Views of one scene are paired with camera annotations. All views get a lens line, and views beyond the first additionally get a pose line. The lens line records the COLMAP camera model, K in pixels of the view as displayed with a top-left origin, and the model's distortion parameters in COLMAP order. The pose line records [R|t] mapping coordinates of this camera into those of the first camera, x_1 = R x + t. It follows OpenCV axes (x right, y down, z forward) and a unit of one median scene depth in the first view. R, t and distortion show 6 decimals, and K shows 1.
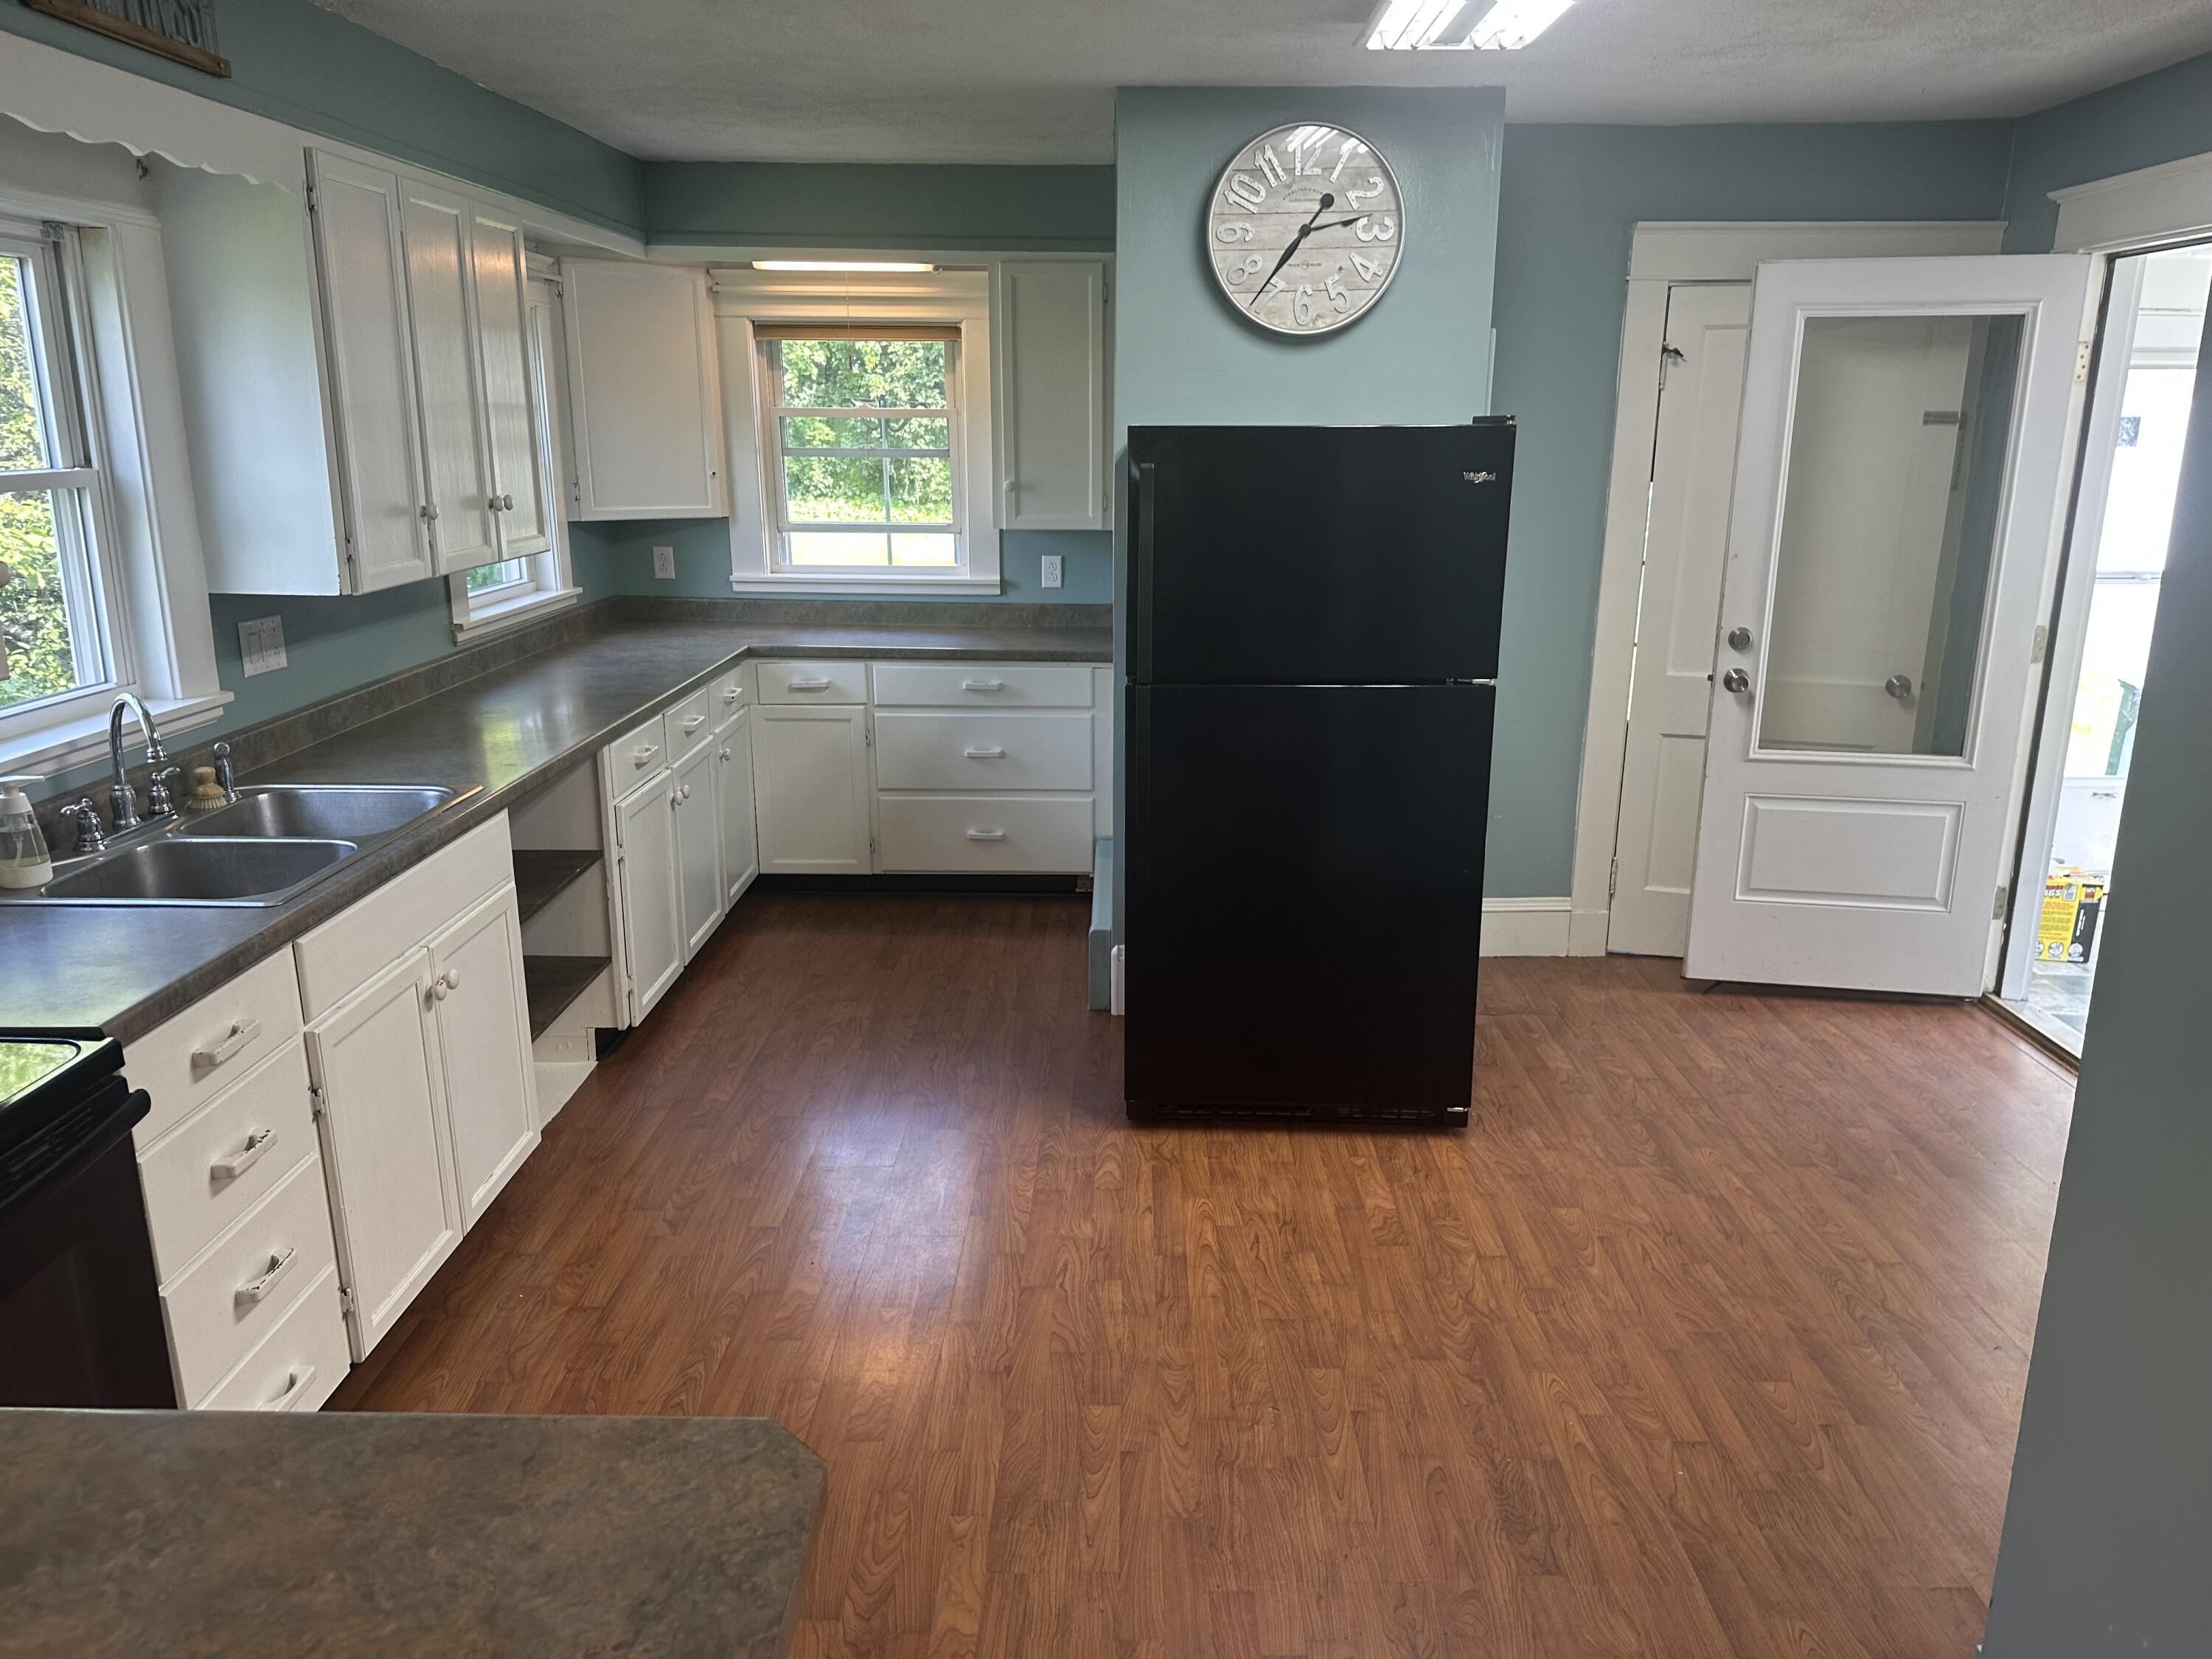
lens RADIAL K [[1588.2, 0, 1112.5], [0, 1588.2, 828.6], [0, 0, 1]] dist [0.072634, -0.062712]
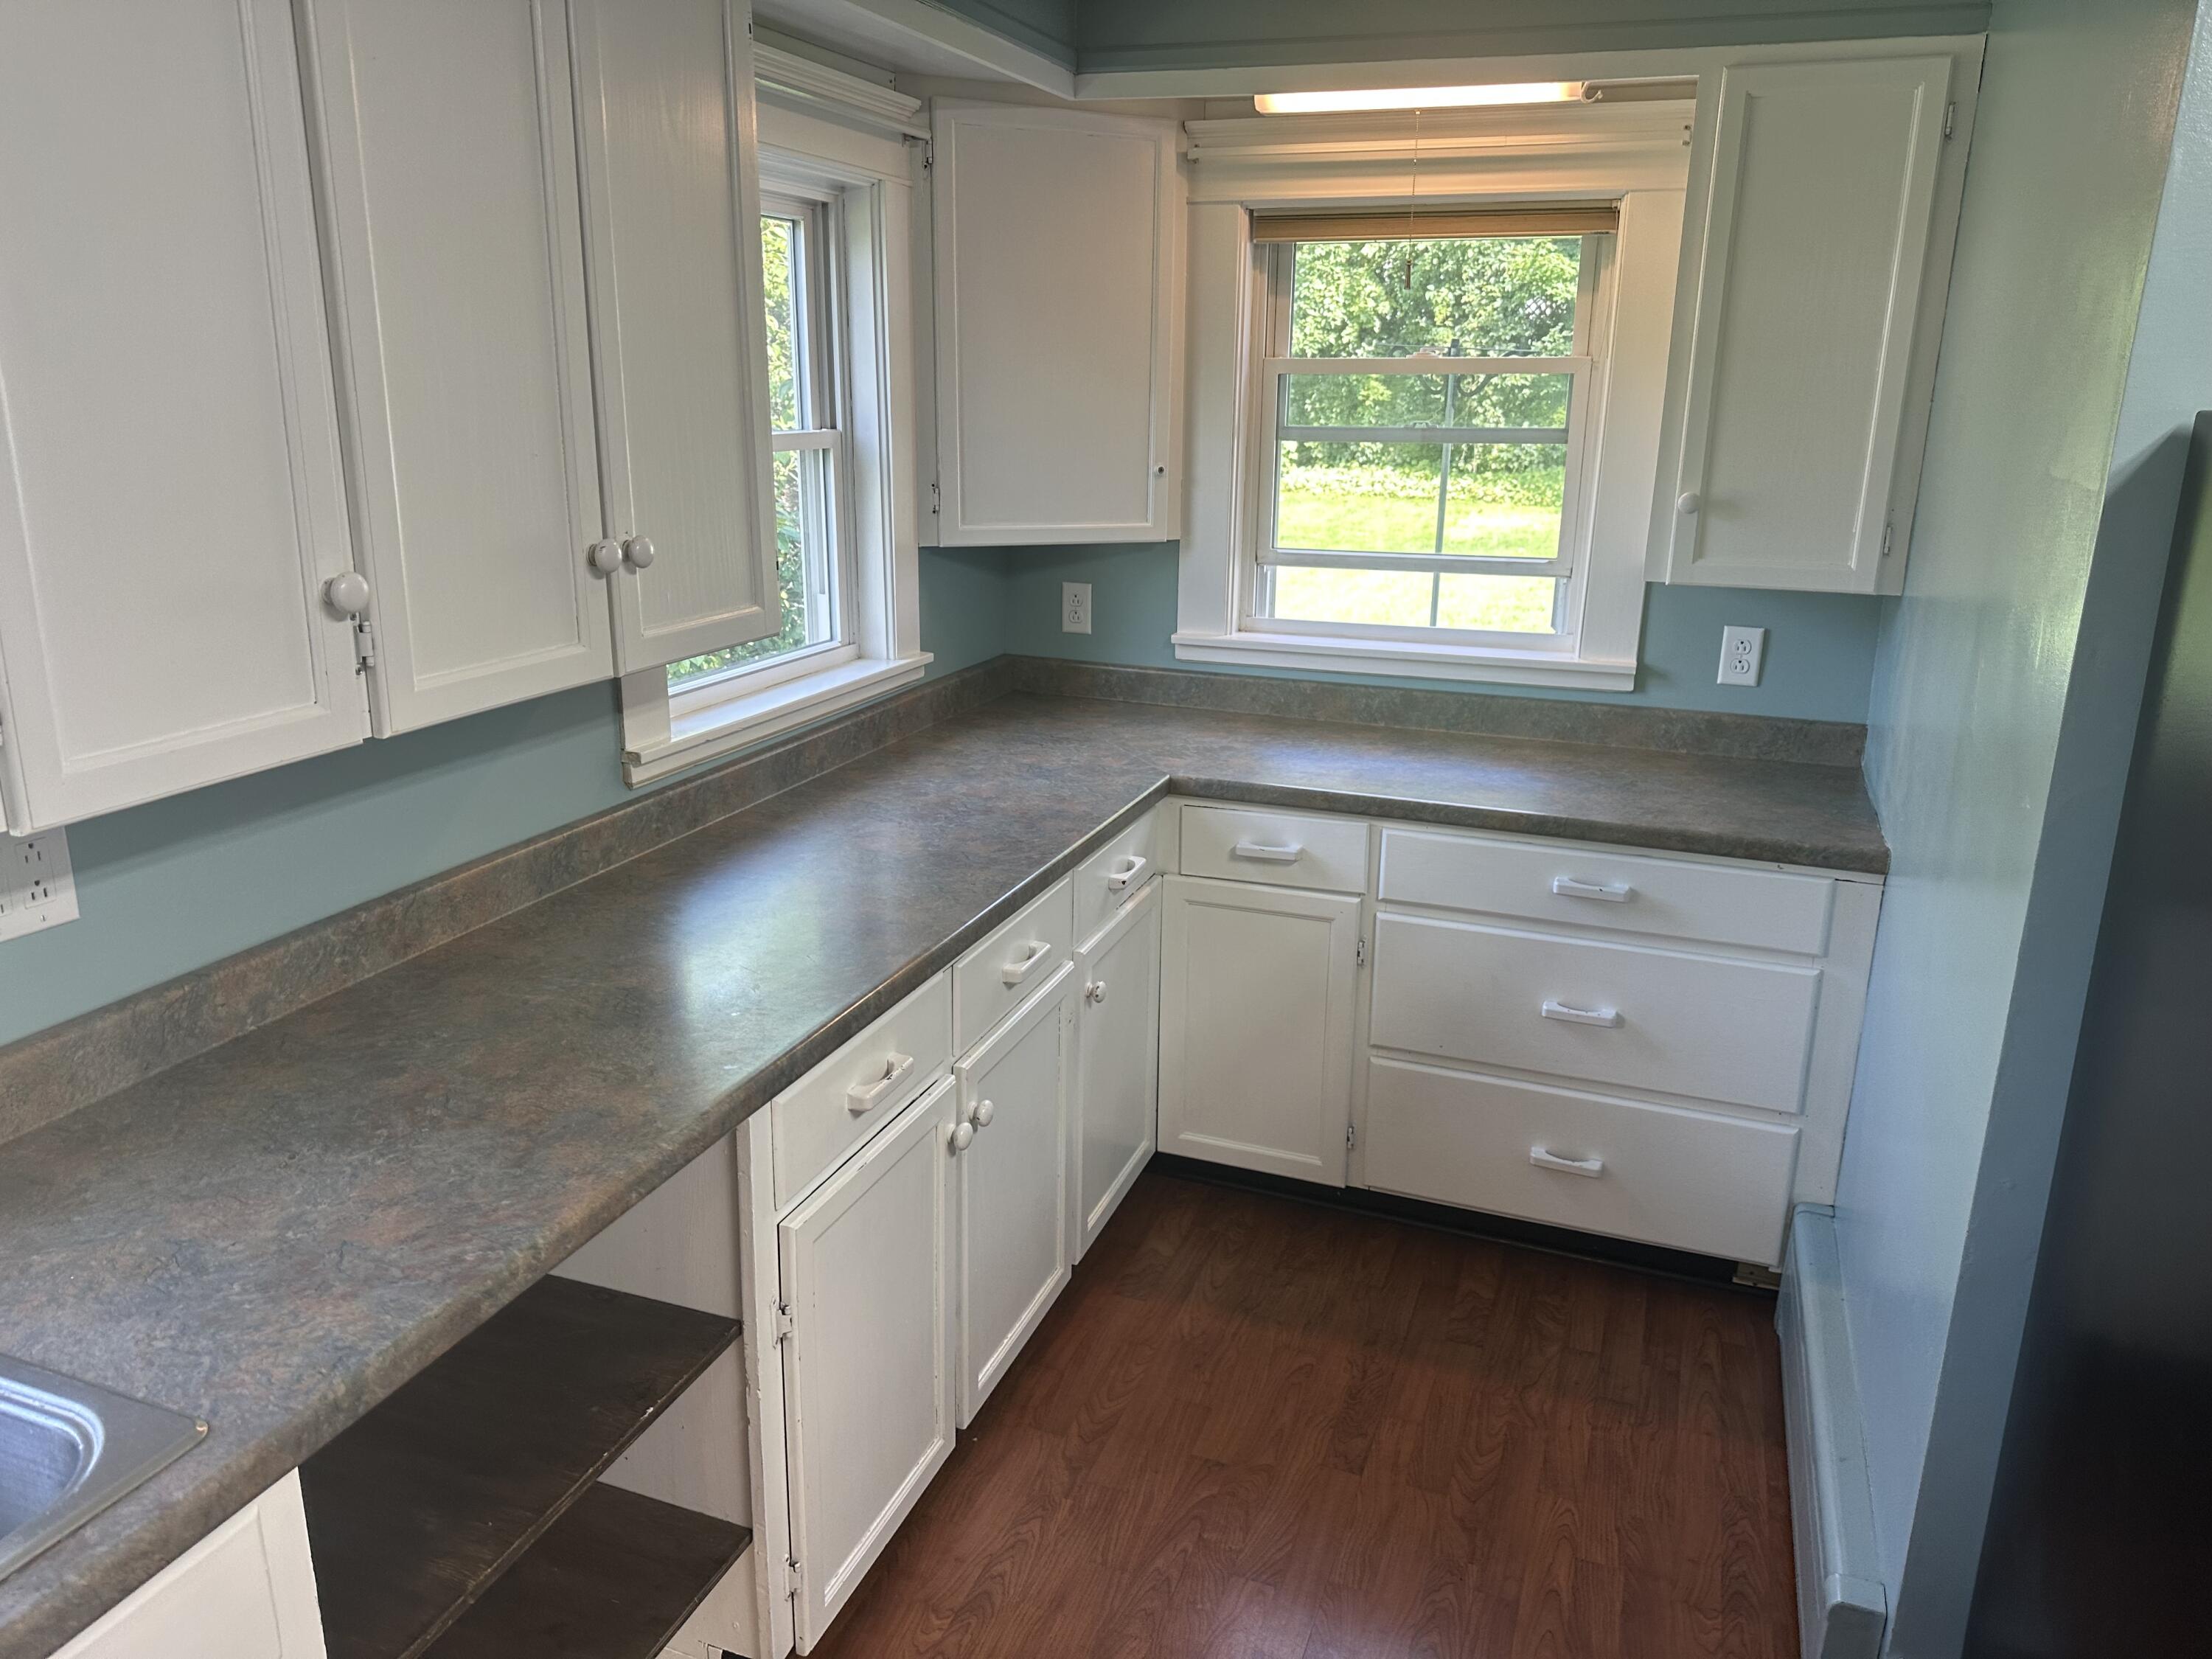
lens RADIAL K [[1588.2, 0, 1066.5], [0, 1588.2, 850.9], [0, 0, 1]] dist [0.072634, -0.062712]
pose [[0.935366, 0.109124, -0.336427, -0.064532], [-0.096646, 0.993871, 0.053668, -0.109549], [0.340221, -0.017685, 0.940179, 0.425752]]
